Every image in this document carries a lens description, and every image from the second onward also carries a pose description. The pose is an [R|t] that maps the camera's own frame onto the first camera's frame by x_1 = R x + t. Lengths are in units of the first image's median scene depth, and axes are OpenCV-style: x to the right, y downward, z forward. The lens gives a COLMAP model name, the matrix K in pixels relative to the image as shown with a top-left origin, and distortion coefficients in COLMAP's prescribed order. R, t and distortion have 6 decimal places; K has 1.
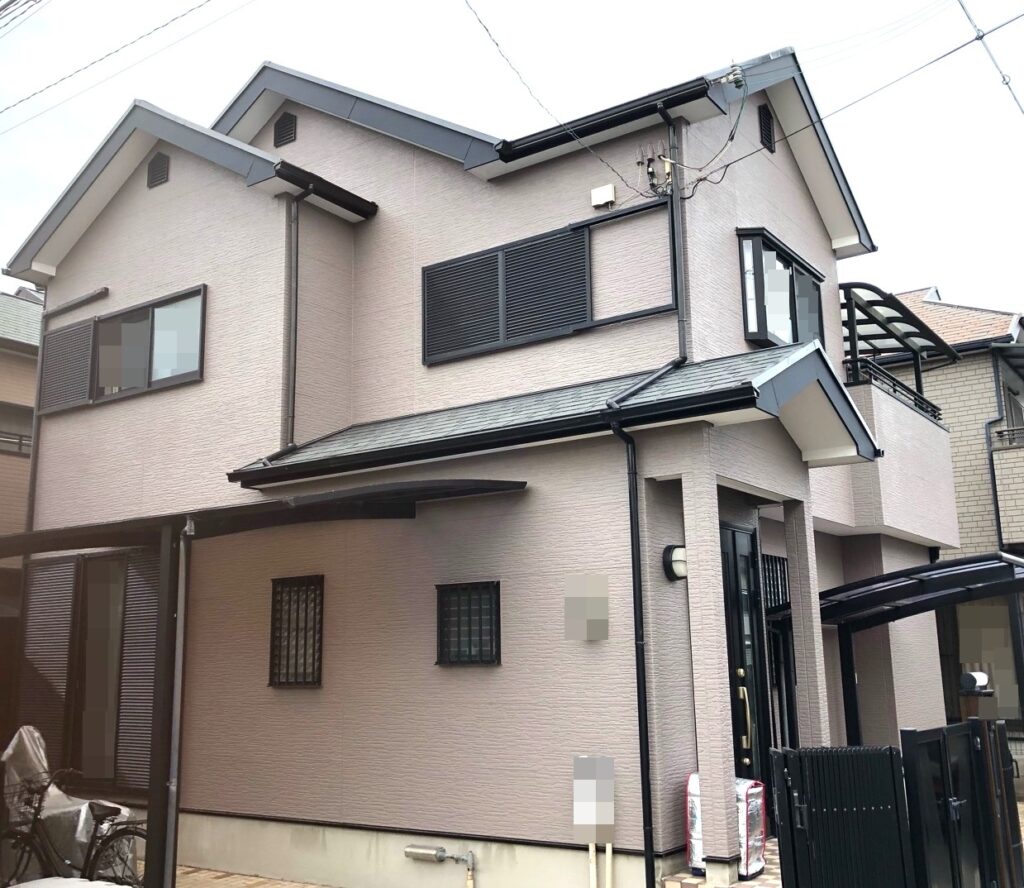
lens RADIAL K [[1053.6, 0, 507.1], [0, 1053.6, 438.3], [0, 0, 1]] dist [0.009884, 0.000000]
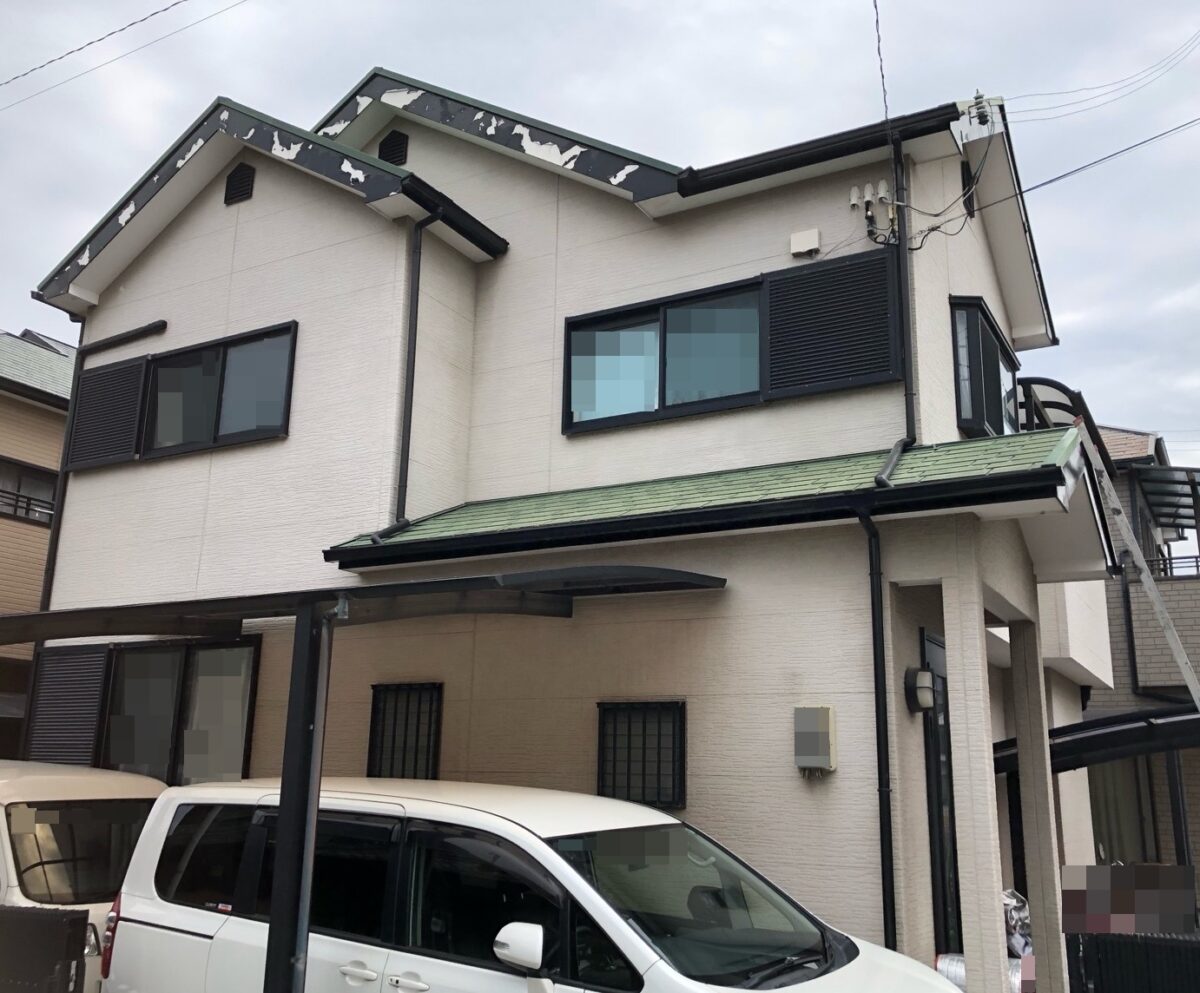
lens RADIAL K [[1112.8, 0, 588.2], [0, 1112.8, 513.7], [0, 0, 1]] dist [0.016150, 0.000000]
pose [[0.995668, 0.059962, 0.071057, -0.118782], [-0.057547, 0.997709, -0.035564, 0.022622], [-0.073026, 0.031320, 0.996838, 0.129715]]
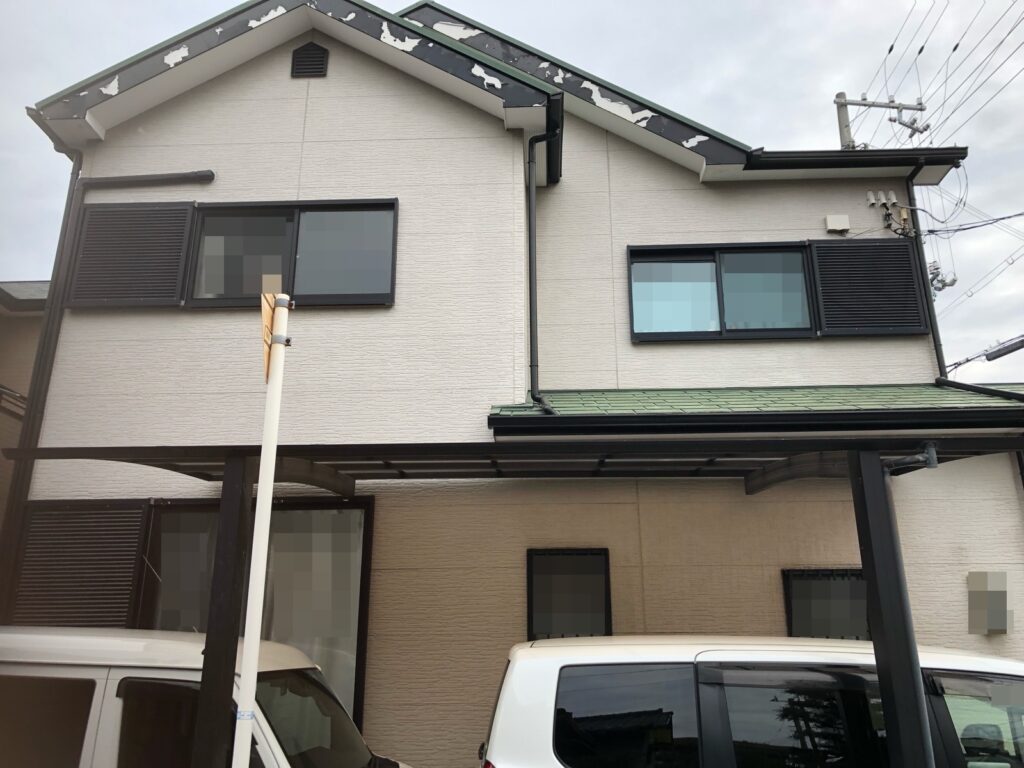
lens RADIAL K [[796.9, 0, 521.2], [0, 796.9, 387.1], [0, 0, 1]] dist [0.009482, 0.013078]
pose [[0.845031, 0.177463, 0.504410, -0.535120], [-0.119424, 0.982129, -0.145467, 0.093093], [-0.521211, 0.062686, 0.851123, 0.427467]]
